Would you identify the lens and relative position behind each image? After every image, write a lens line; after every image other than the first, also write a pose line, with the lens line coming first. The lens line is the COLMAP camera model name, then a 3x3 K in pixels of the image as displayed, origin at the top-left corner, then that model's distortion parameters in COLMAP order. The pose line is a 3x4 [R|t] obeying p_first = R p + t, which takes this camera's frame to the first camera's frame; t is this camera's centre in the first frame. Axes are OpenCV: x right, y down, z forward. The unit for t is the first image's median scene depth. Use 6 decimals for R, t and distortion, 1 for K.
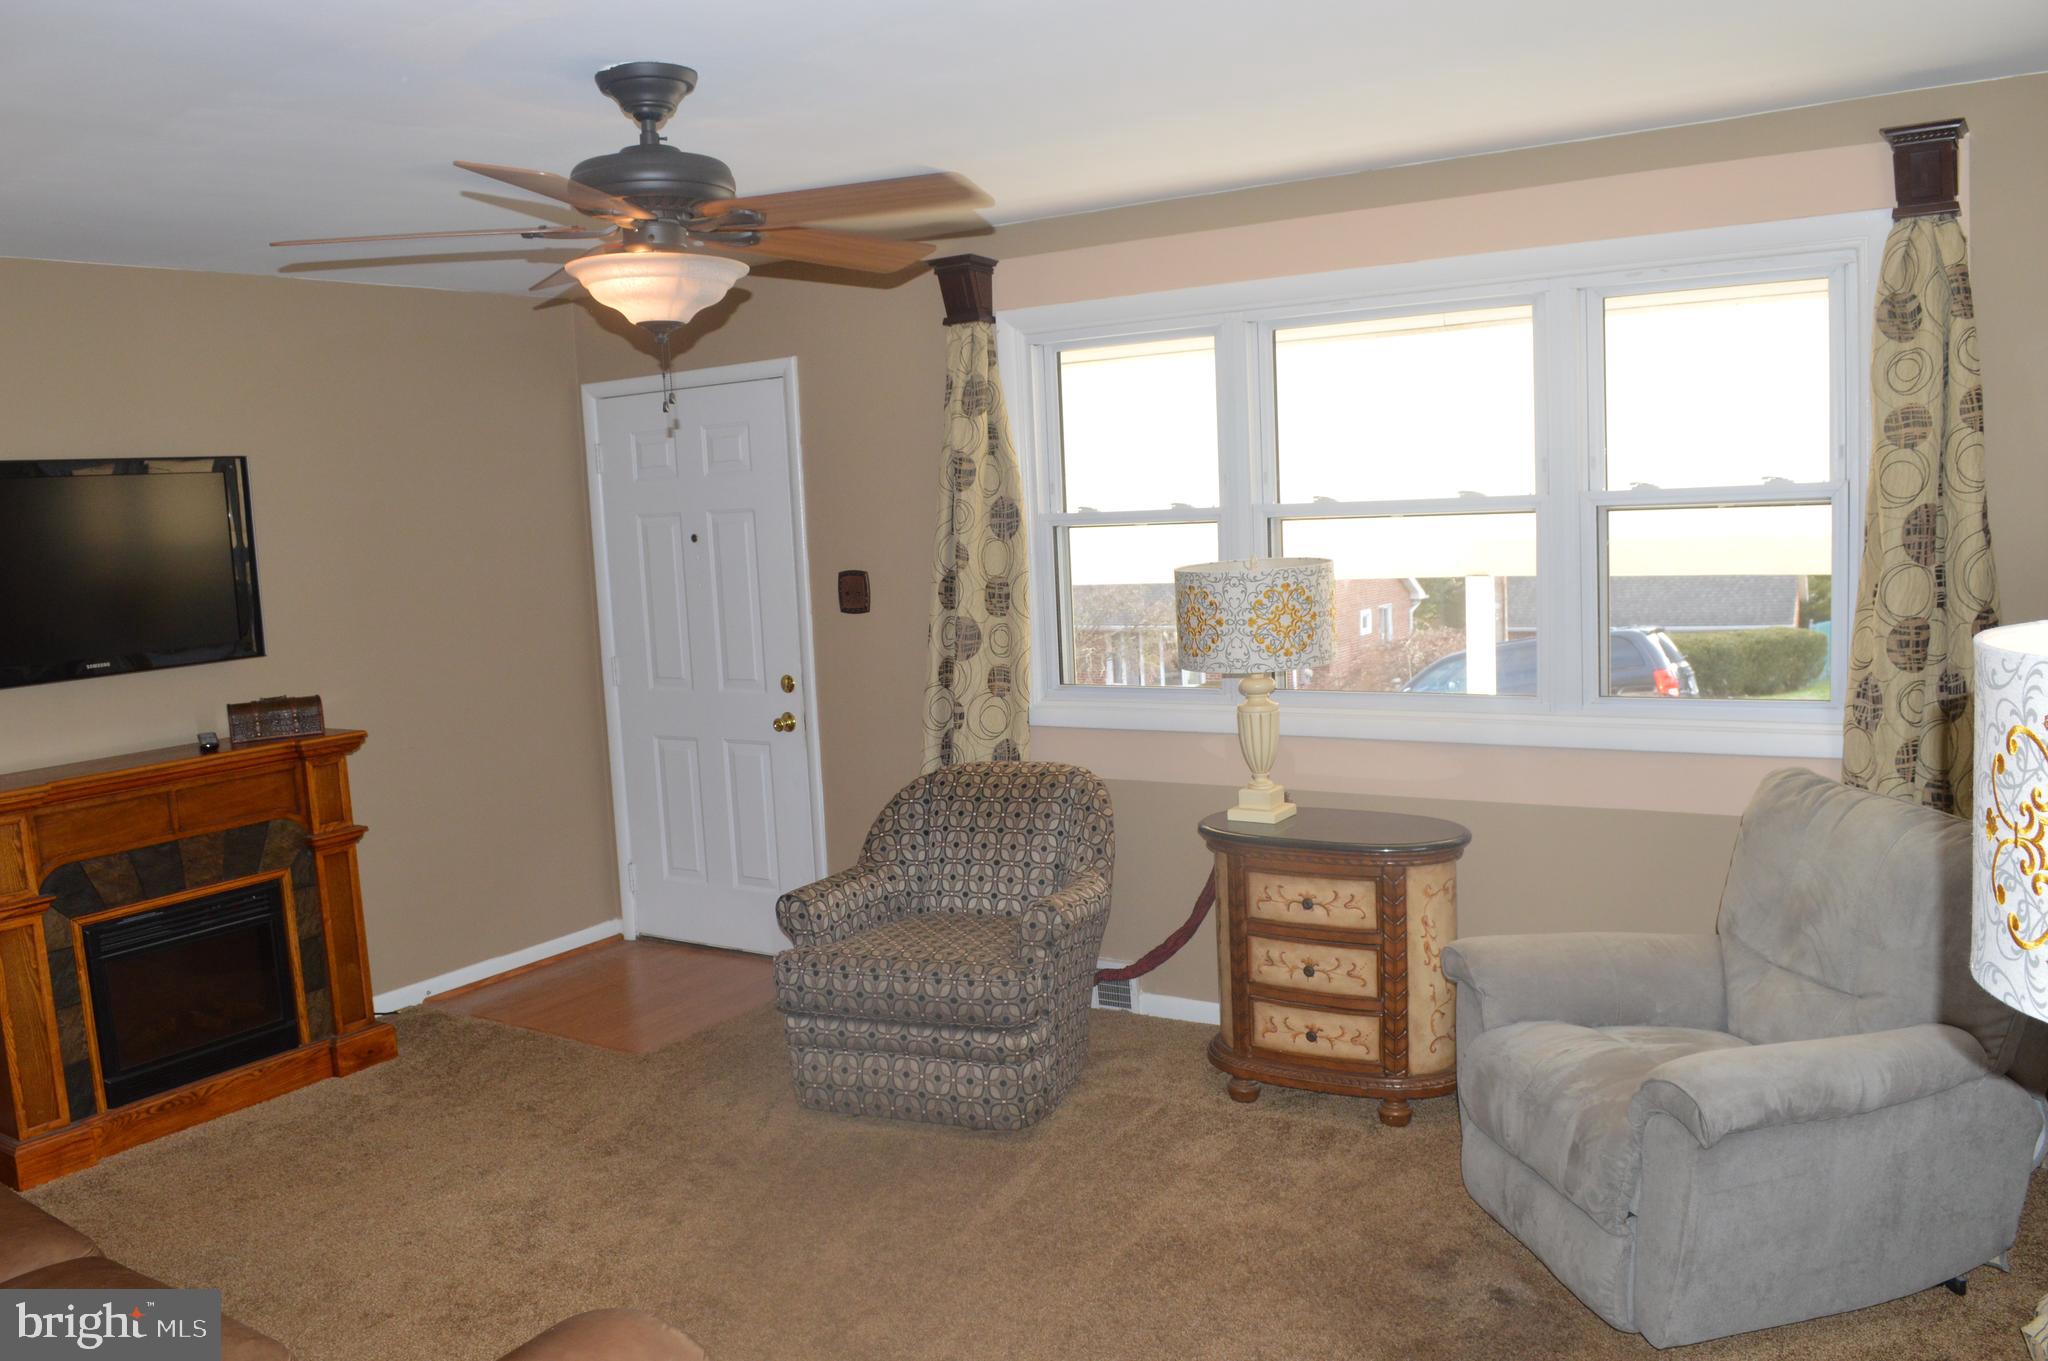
lens RADIAL K [[1630.4, 0, 1024.0], [0, 1630.4, 680.5], [0, 0, 1]] dist [-0.083451, 0.000508]
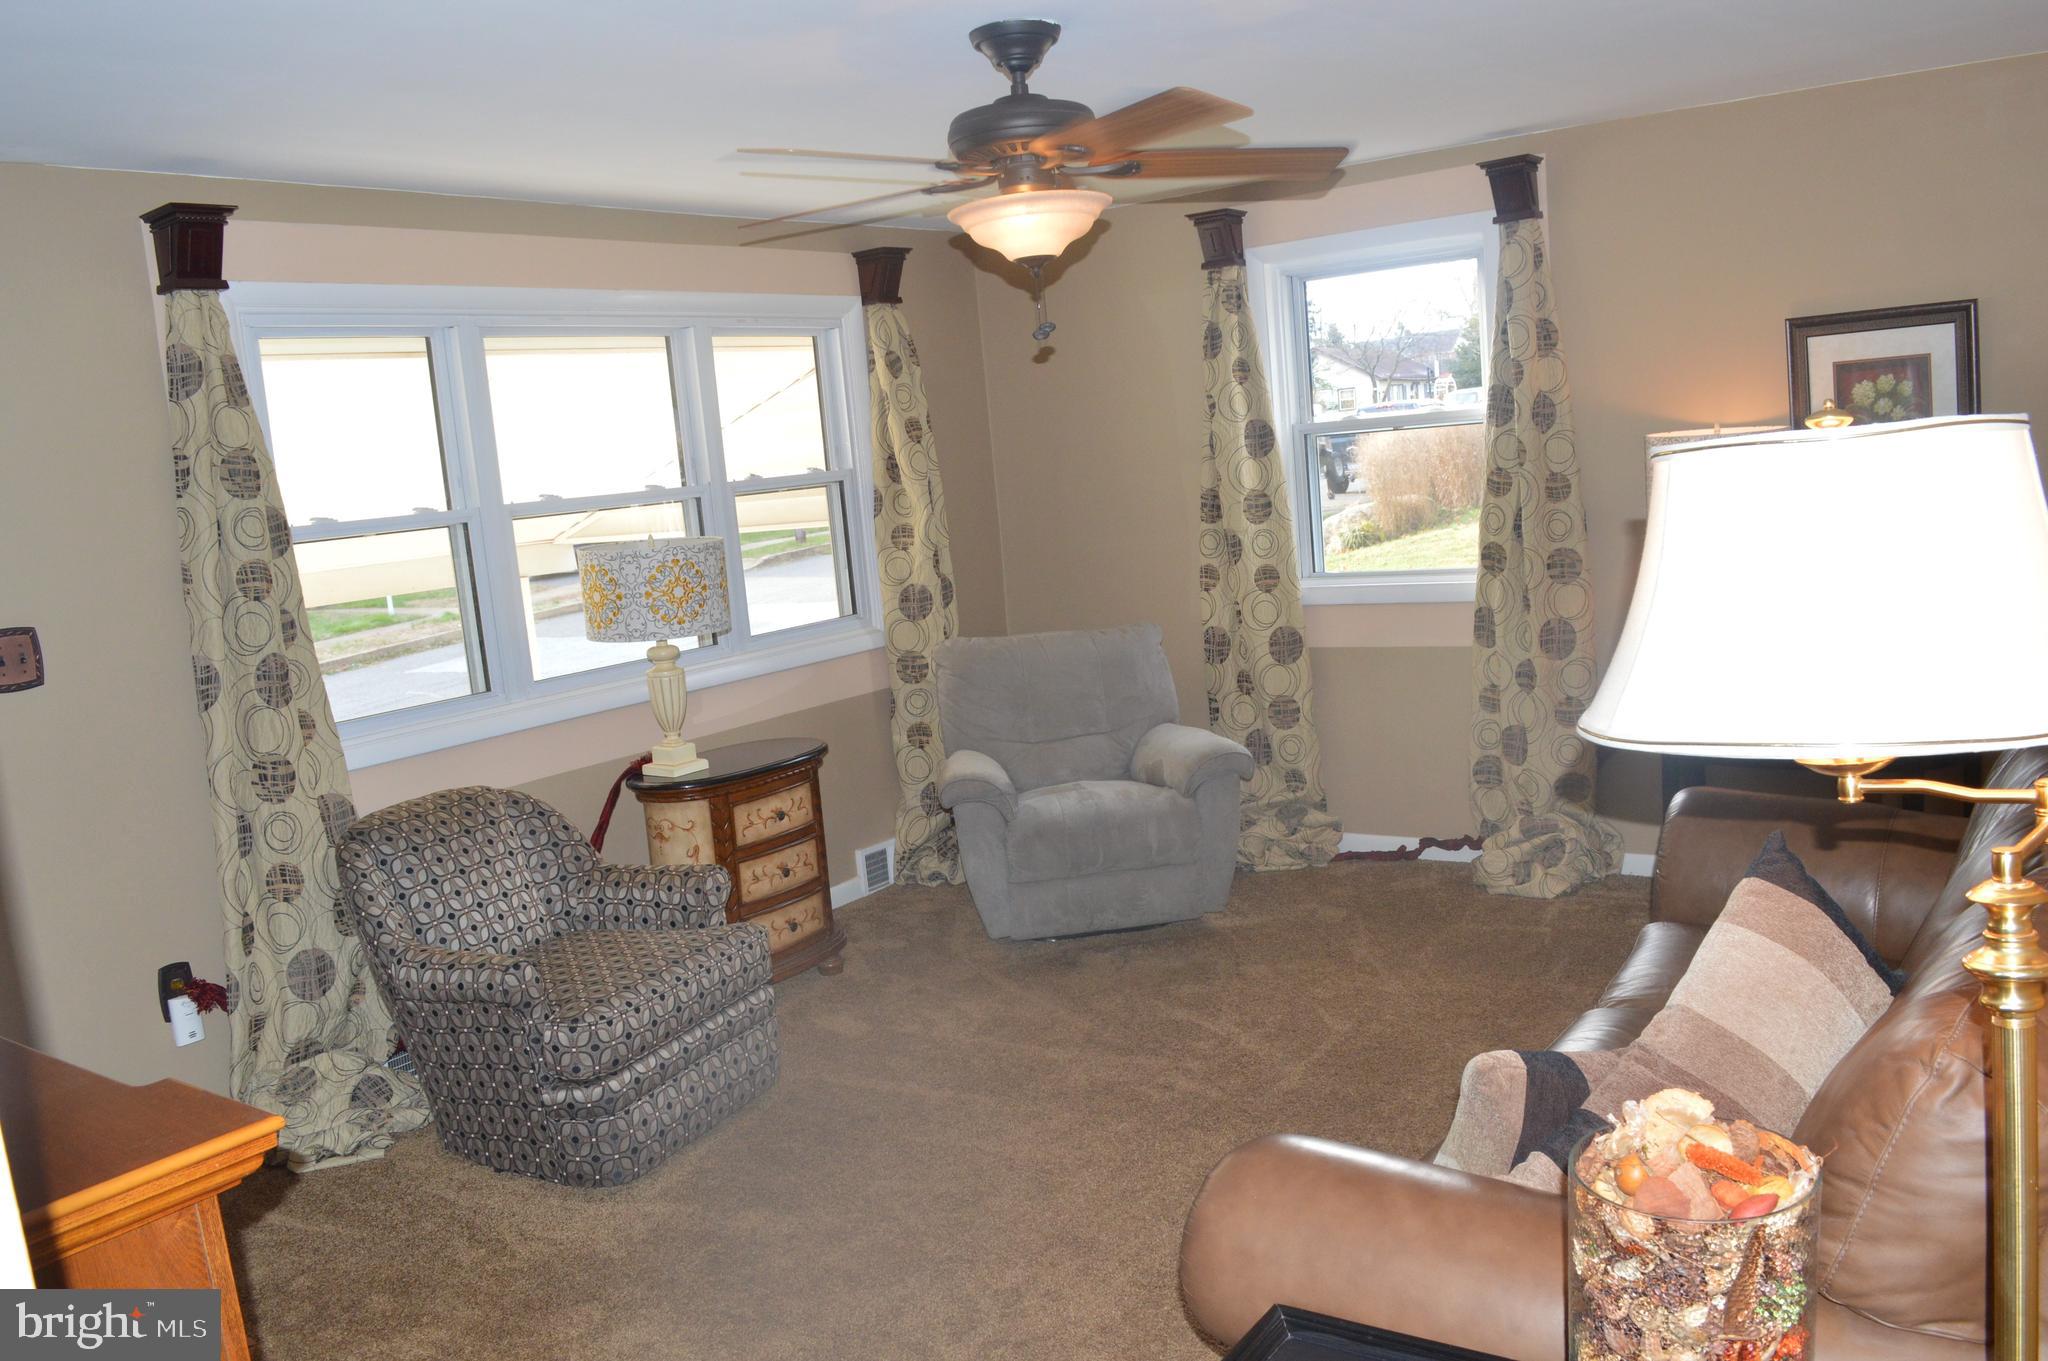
lens RADIAL K [[1630.4, 0, 1024.0], [0, 1630.4, 680.5], [0, 0, 1]] dist [-0.083451, 0.000508]
pose [[0.021949, -0.094962, 0.995239, -0.987104], [0.195115, 0.976744, 0.088895, -0.030010], [-0.980535, 0.192235, 0.039967, 0.747827]]
